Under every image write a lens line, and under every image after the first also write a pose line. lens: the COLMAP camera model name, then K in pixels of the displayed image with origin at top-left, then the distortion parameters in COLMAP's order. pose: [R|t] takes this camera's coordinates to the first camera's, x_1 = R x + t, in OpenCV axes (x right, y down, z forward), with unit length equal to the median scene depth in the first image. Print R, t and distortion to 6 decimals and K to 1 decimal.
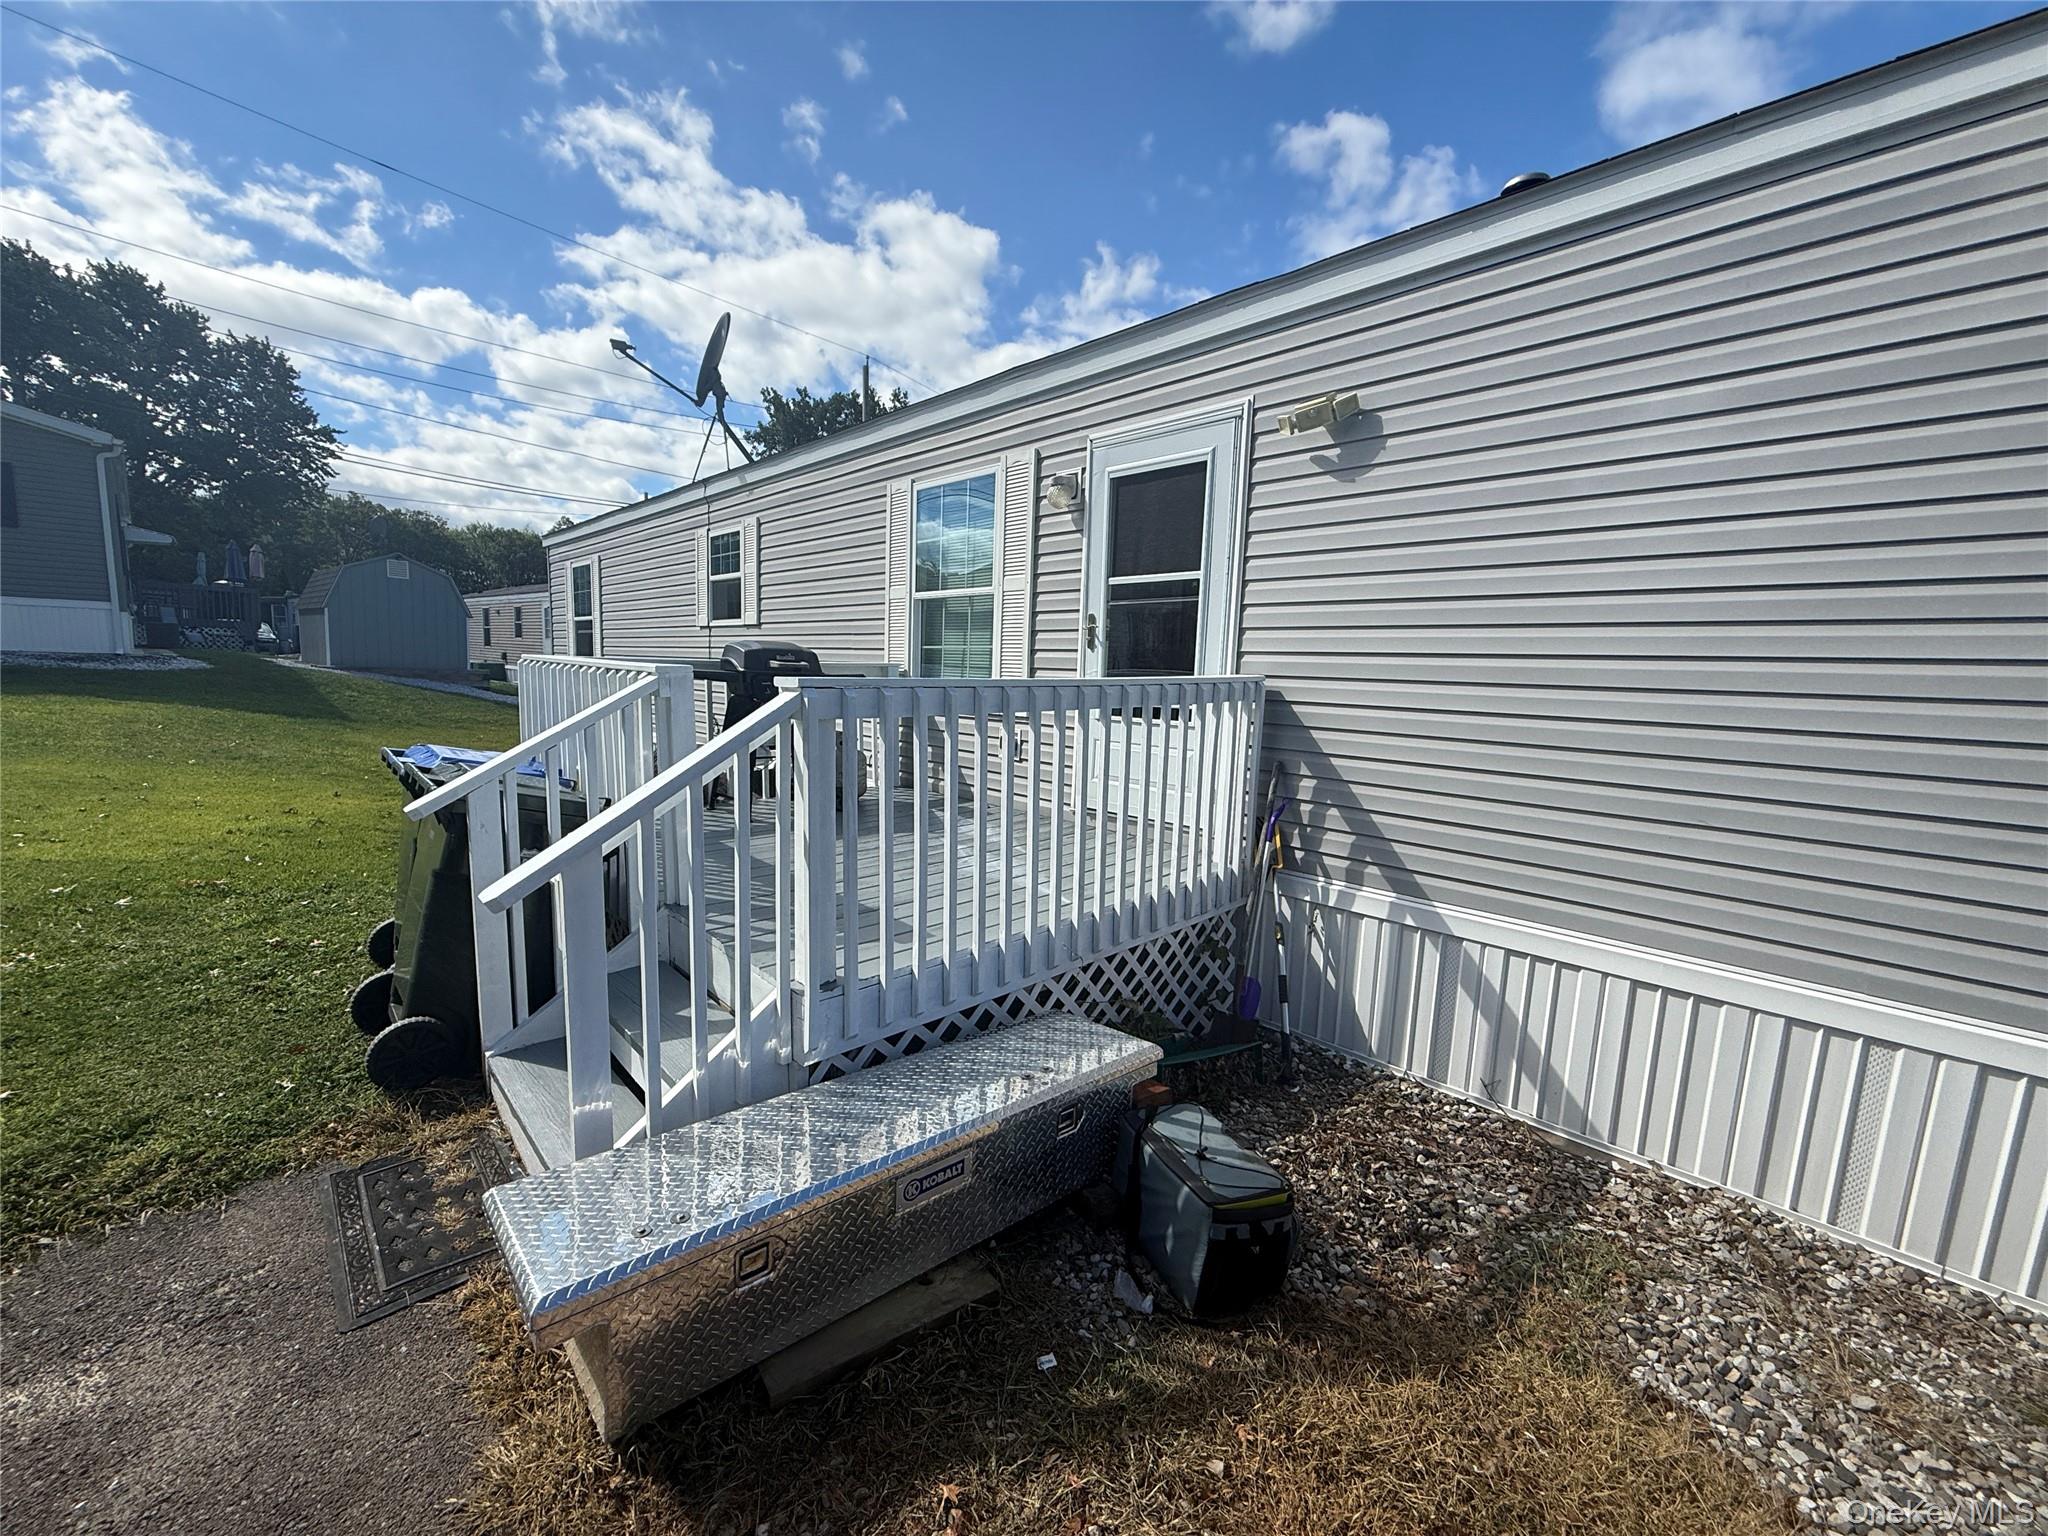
lens RADIAL K [[816.9, 0, 1024.3], [0, 816.9, 772.4], [0, 0, 1]] dist [-0.000774, -0.000077]
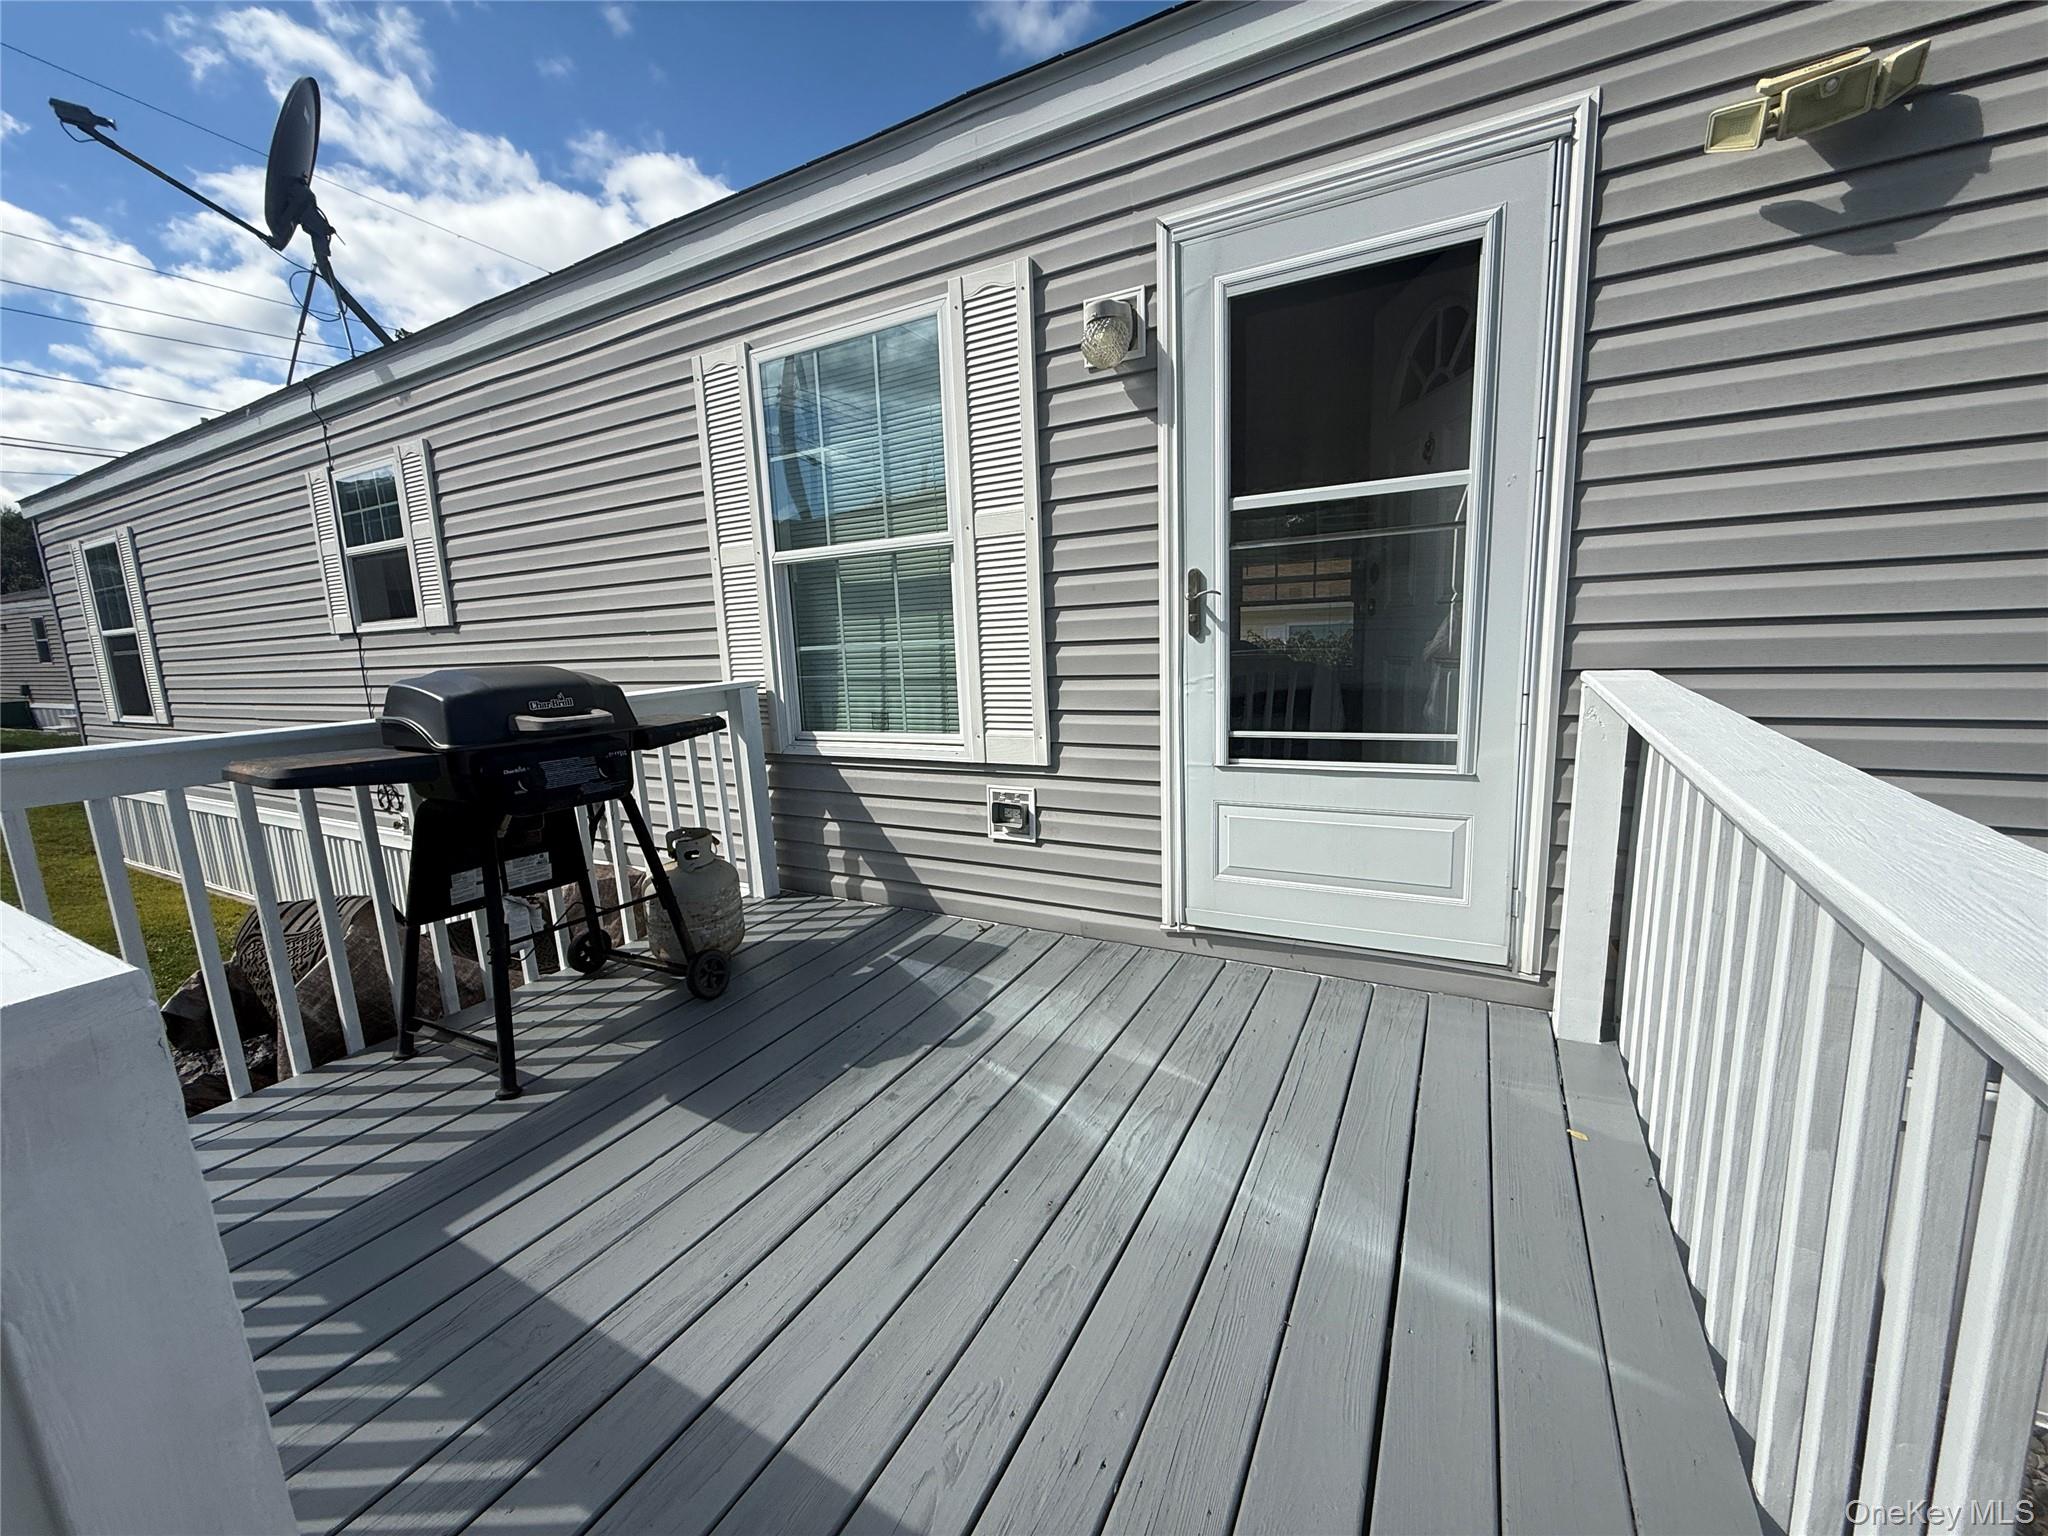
lens RADIAL K [[816.9, 0, 1016.6], [0, 816.9, 771.0], [0, 0, 1]] dist [-0.000774, -0.000077]
pose [[0.953168, -0.116863, 0.278952, -0.164937], [0.107165, 0.992992, 0.049821, -0.090742], [-0.282820, -0.017594, 0.959012, 0.459905]]
